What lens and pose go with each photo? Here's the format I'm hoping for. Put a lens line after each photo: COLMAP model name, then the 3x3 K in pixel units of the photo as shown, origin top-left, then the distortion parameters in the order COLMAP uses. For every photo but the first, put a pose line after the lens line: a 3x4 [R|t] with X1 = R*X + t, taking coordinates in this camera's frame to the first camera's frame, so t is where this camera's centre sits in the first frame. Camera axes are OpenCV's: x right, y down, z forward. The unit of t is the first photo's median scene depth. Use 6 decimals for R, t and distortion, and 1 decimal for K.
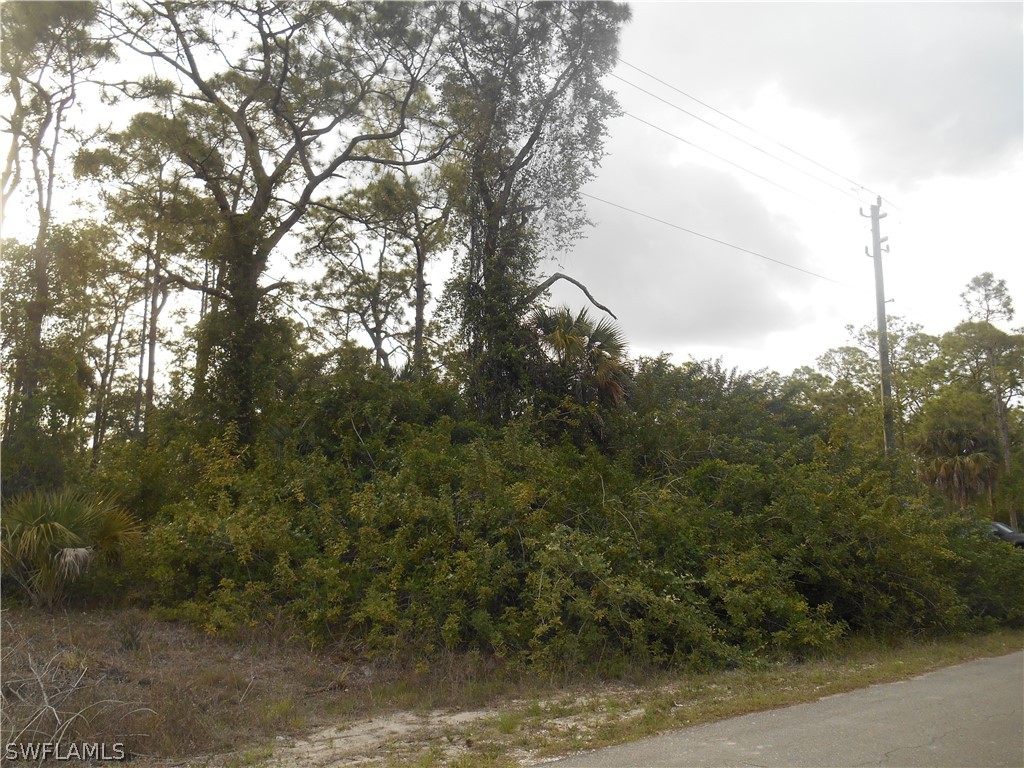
lens RADIAL K [[797.2, 0, 523.3], [0, 797.2, 384.5], [0, 0, 1]] dist [-0.016081, 0.014315]
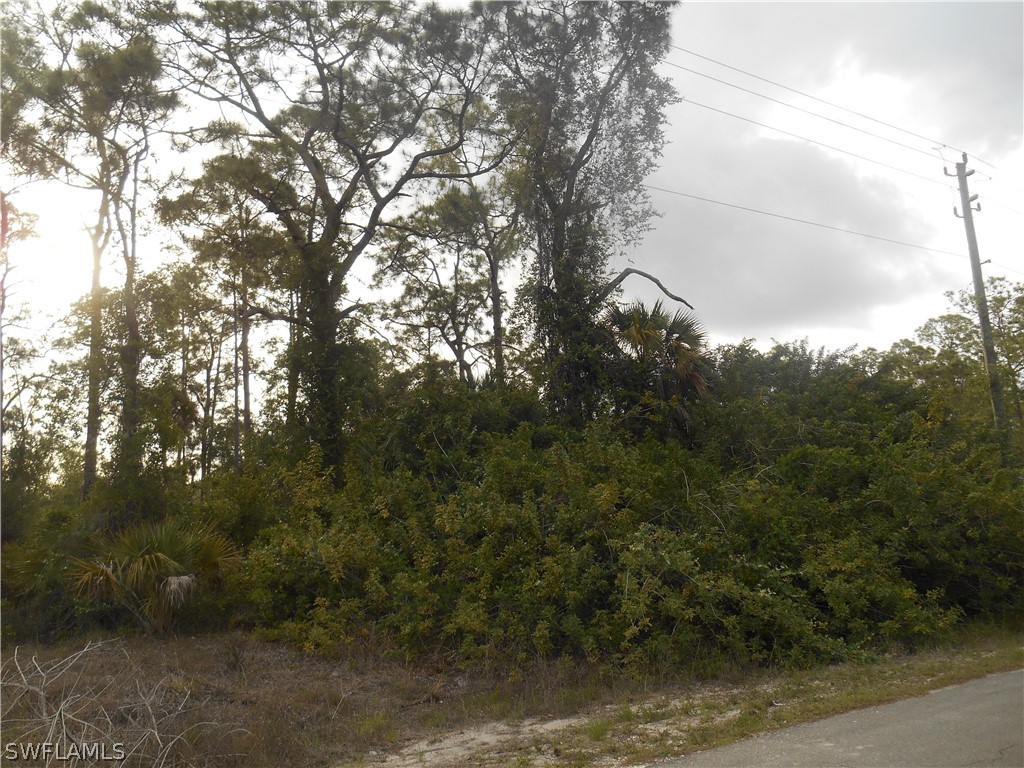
lens RADIAL K [[798.6, 0, 520.6], [0, 798.6, 383.6], [0, 0, 1]] dist [-0.022277, 0.021004]
pose [[0.989855, -0.084675, -0.114090, 0.012048], [0.084150, 0.996409, -0.009424, 0.000377], [0.114479, -0.000273, 0.993426, 0.004853]]
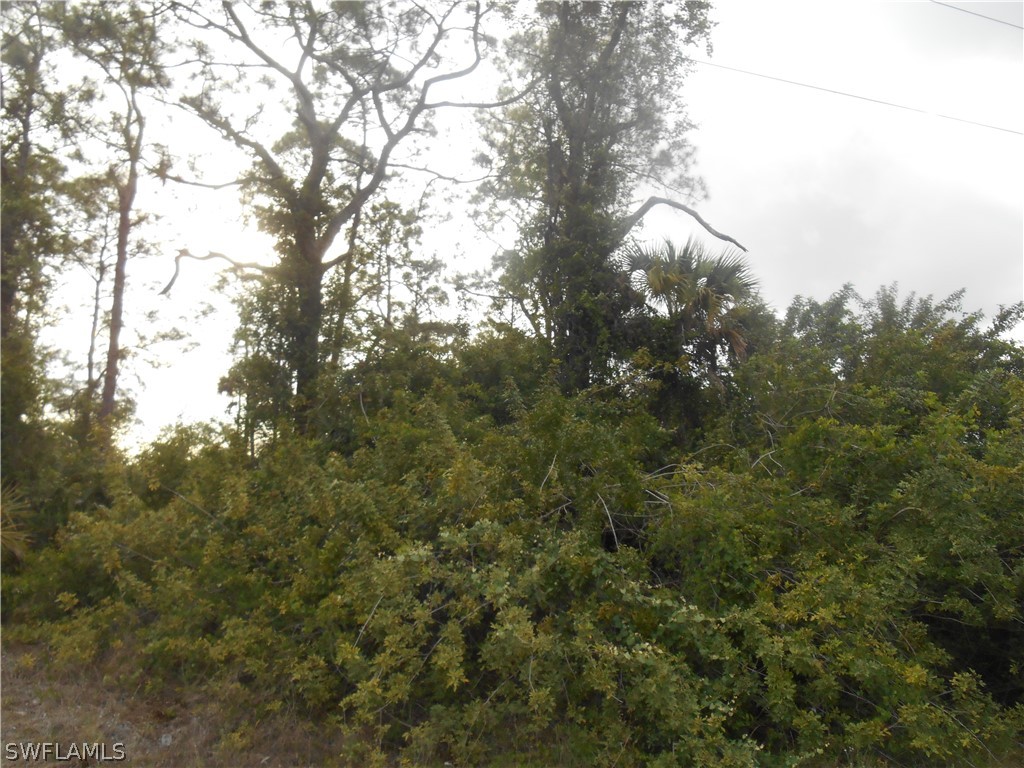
lens RADIAL K [[794.0, 0, 512.2], [0, 794.0, 386.6], [0, 0, 1]] dist [-0.029592, 0.026823]
pose [[0.940743, -0.059666, -0.333831, 0.156828], [0.058074, 0.998203, -0.014754, 0.045098], [0.334112, -0.005507, 0.942517, 0.232924]]
